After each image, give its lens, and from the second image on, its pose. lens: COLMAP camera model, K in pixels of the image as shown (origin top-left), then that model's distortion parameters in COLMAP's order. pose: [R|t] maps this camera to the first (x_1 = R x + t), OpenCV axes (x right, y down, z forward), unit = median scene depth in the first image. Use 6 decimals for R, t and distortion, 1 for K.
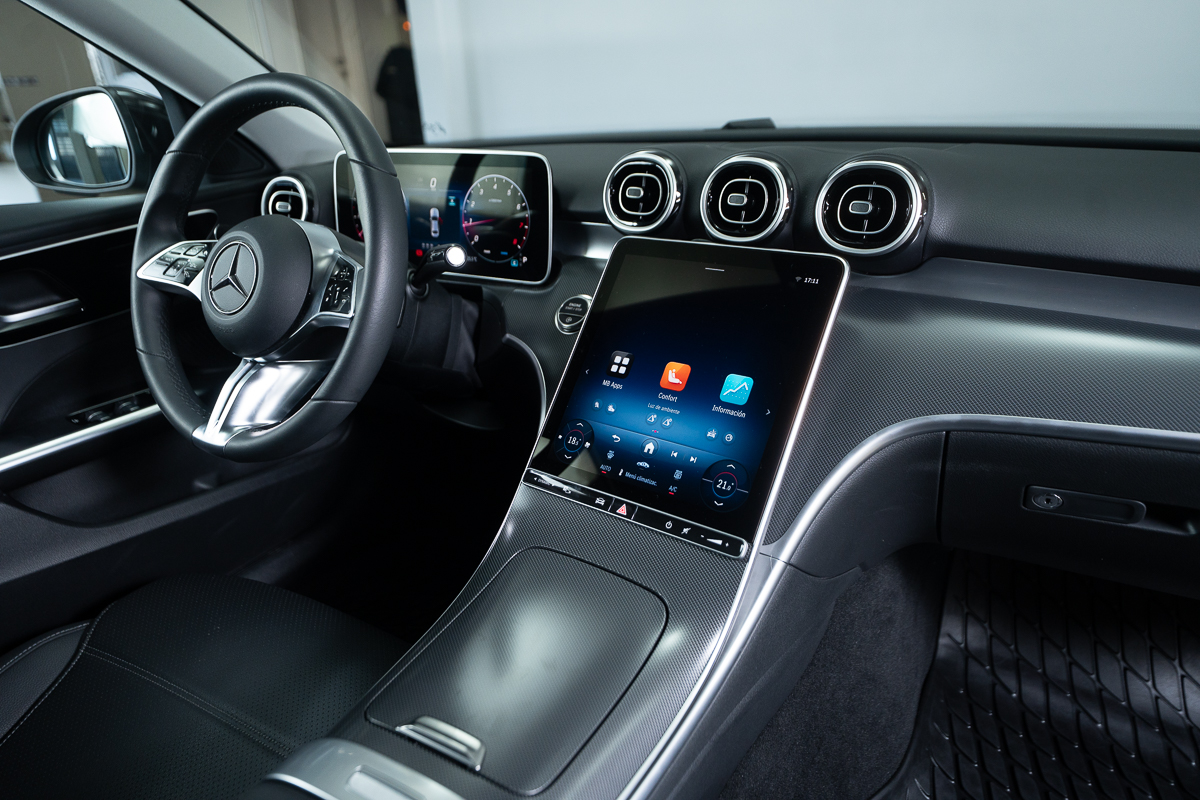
lens RADIAL K [[767.9, 0, 603.0], [0, 767.9, 403.6], [0, 0, 1]] dist [0.017664, -0.001281]
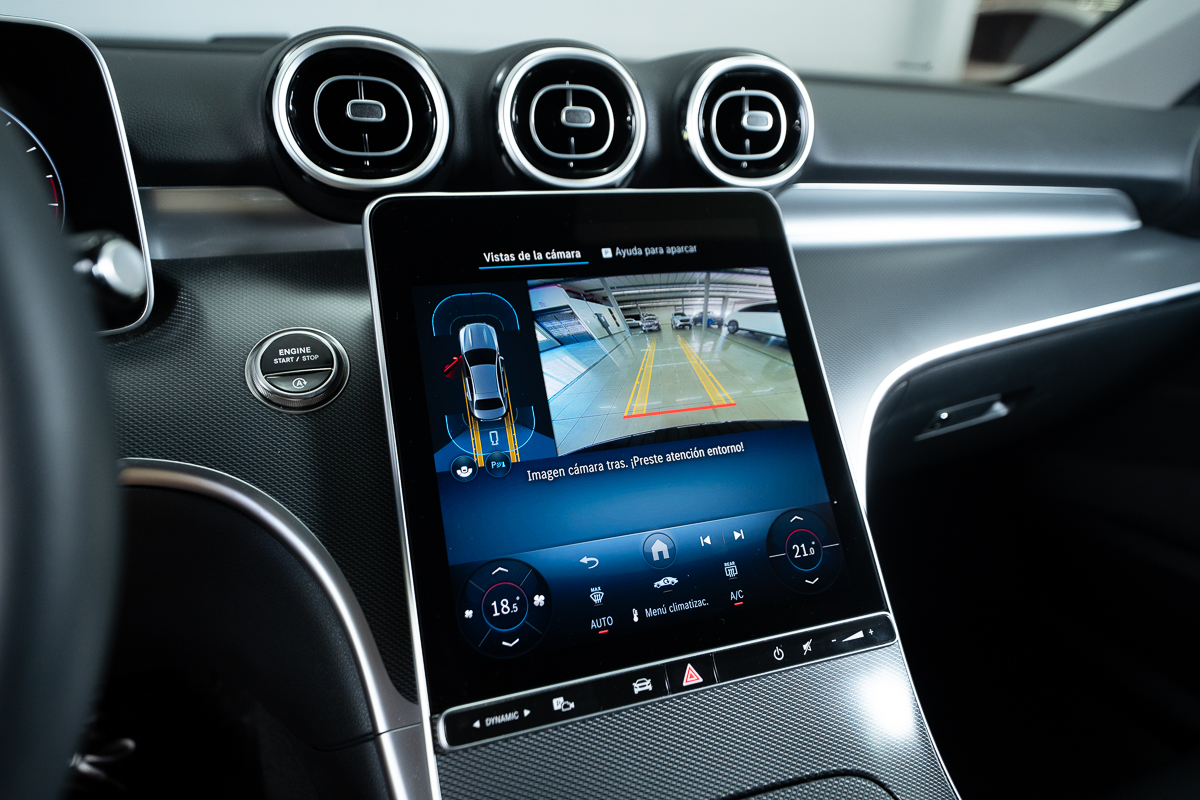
lens RADIAL K [[760.2, 0, 598.7], [0, 760.2, 401.2], [0, 0, 1]] dist [0.006758, 0.000251]
pose [[0.560850, -0.270199, 0.782585, -0.352161], [0.272744, 0.952780, 0.133496, -0.125871], [-0.781702, 0.138573, 0.608062, 0.651096]]
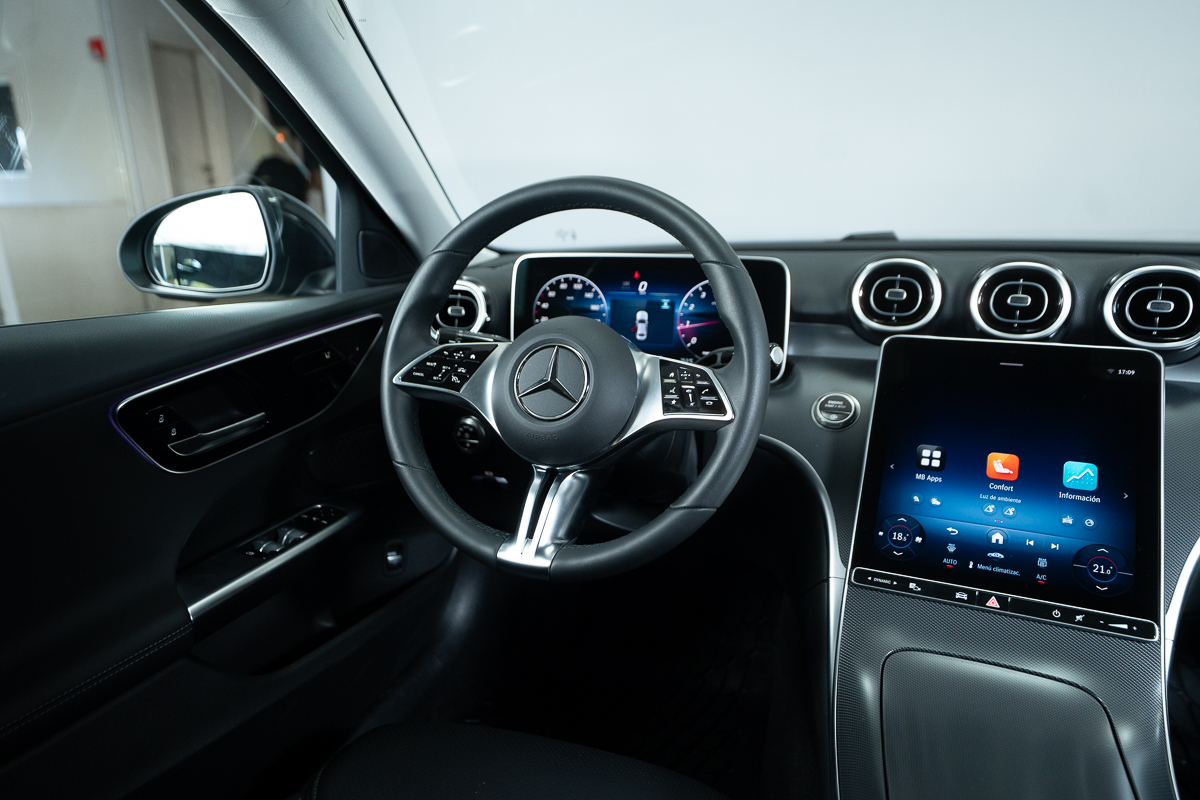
lens RADIAL K [[767.9, 0, 603.0], [0, 767.9, 403.6], [0, 0, 1]] dist [0.017664, -0.001281]
pose [[0.979239, -0.025516, 0.201099, -0.617855], [0.053107, 0.989689, -0.133024, -0.009593], [-0.195631, 0.140942, 0.970497, 0.086475]]
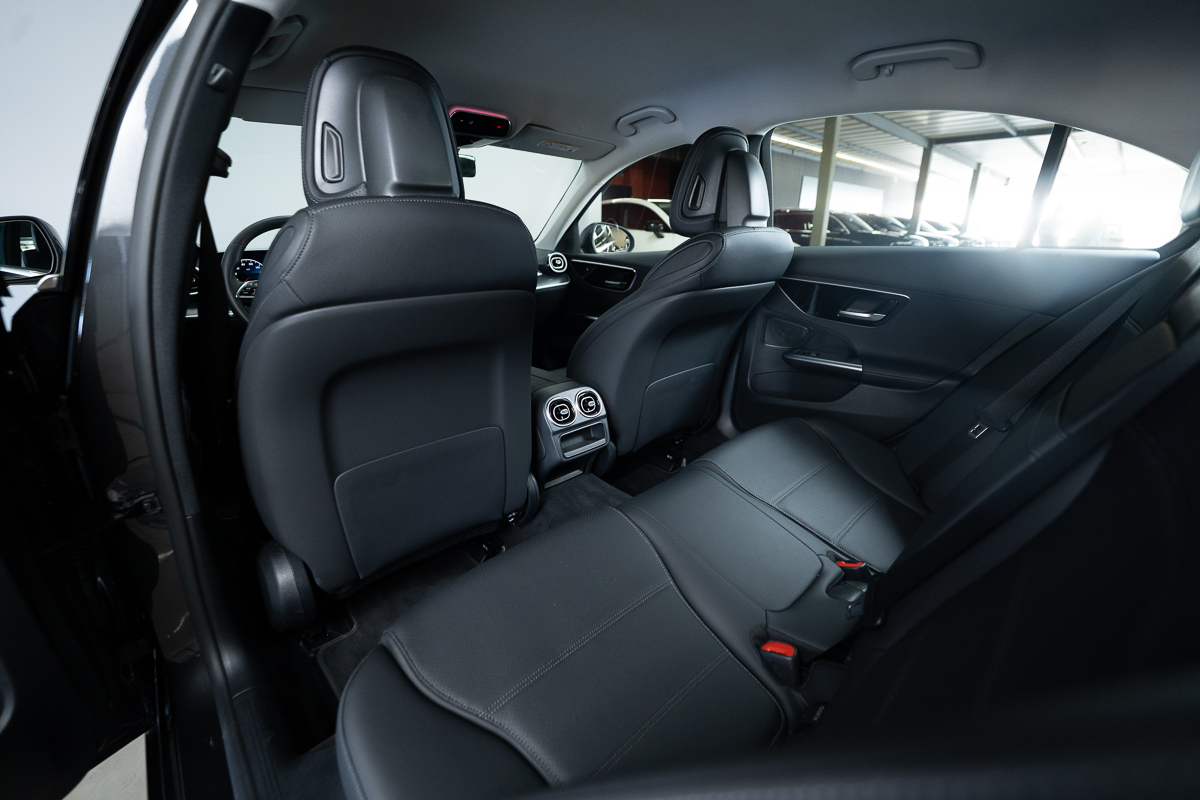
lens RADIAL K [[482.1, 0, 598.4], [0, 482.1, 401.3], [0, 0, 1]] dist [-0.033979, 0.004508]
pose [[0.281266, -0.276100, 0.919053, -1.898946], [0.362846, 0.917214, 0.164502, 0.312542], [-0.888388, 0.287206, 0.358162, -0.412068]]
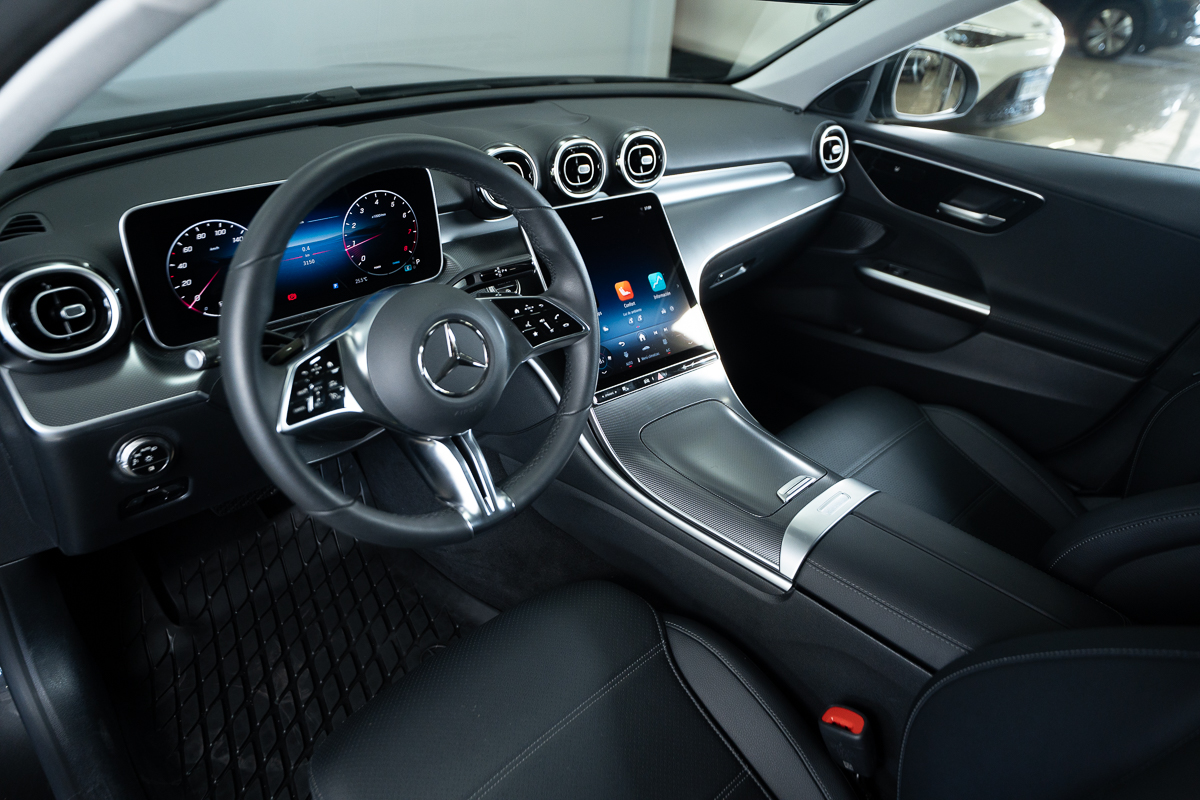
lens RADIAL K [[770.5, 0, 598.5], [0, 770.5, 401.7], [0, 0, 1]] dist [0.019714, 0.000527]
pose [[0.255117, -0.461226, 0.849815, -1.295541], [0.309381, 0.871631, 0.380189, -0.432297], [-0.916078, 0.165924, 0.365062, 0.505202]]
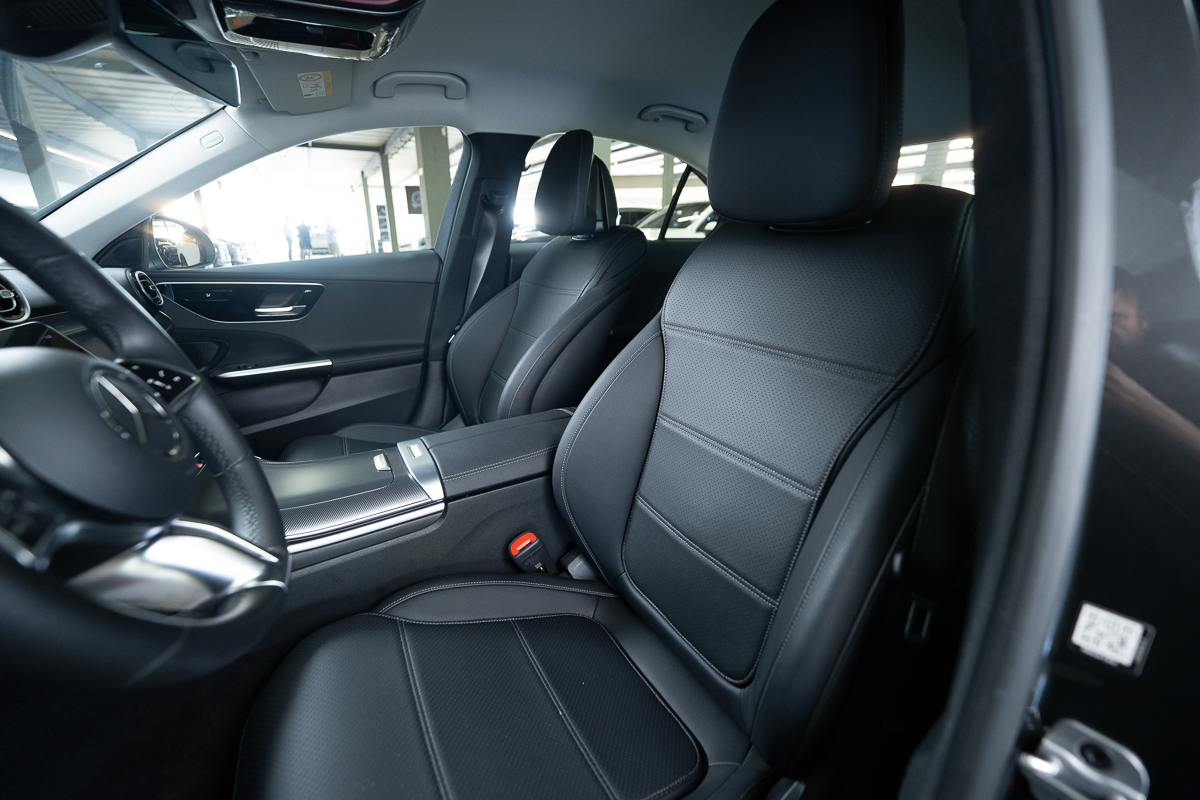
lens RADIAL K [[482.1, 0, 598.4], [0, 482.1, 401.3], [0, 0, 1]] dist [-0.033979, 0.004508]
pose [[-0.867088, -0.120027, 0.483479, -1.085326], [0.228883, 0.766041, 0.600661, -0.340776], [-0.442460, 0.631486, -0.636753, 1.093628]]
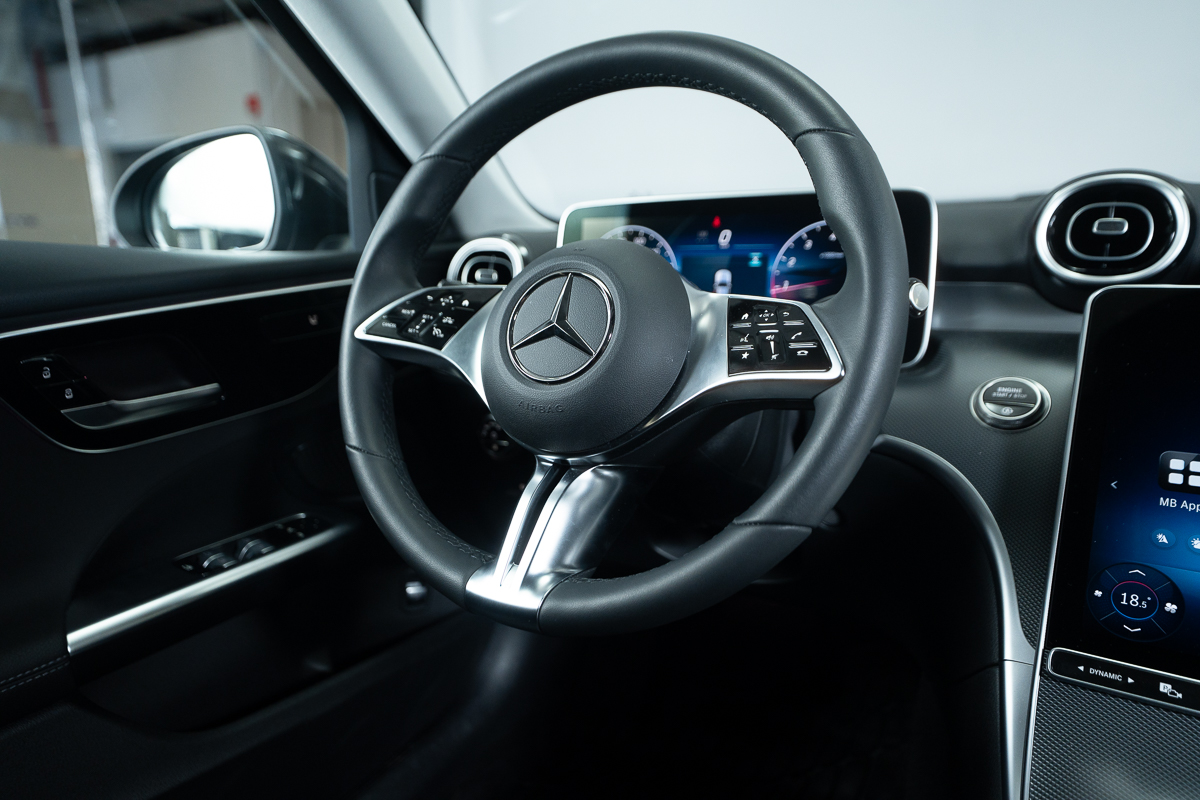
lens RADIAL K [[767.9, 0, 603.0], [0, 767.9, 403.6], [0, 0, 1]] dist [0.017664, -0.001281]
pose [[0.998646, 0.013939, 0.050109, -0.483381], [-0.003610, 0.979672, -0.200573, 0.021636], [-0.051886, 0.200121, 0.978396, 0.415740]]
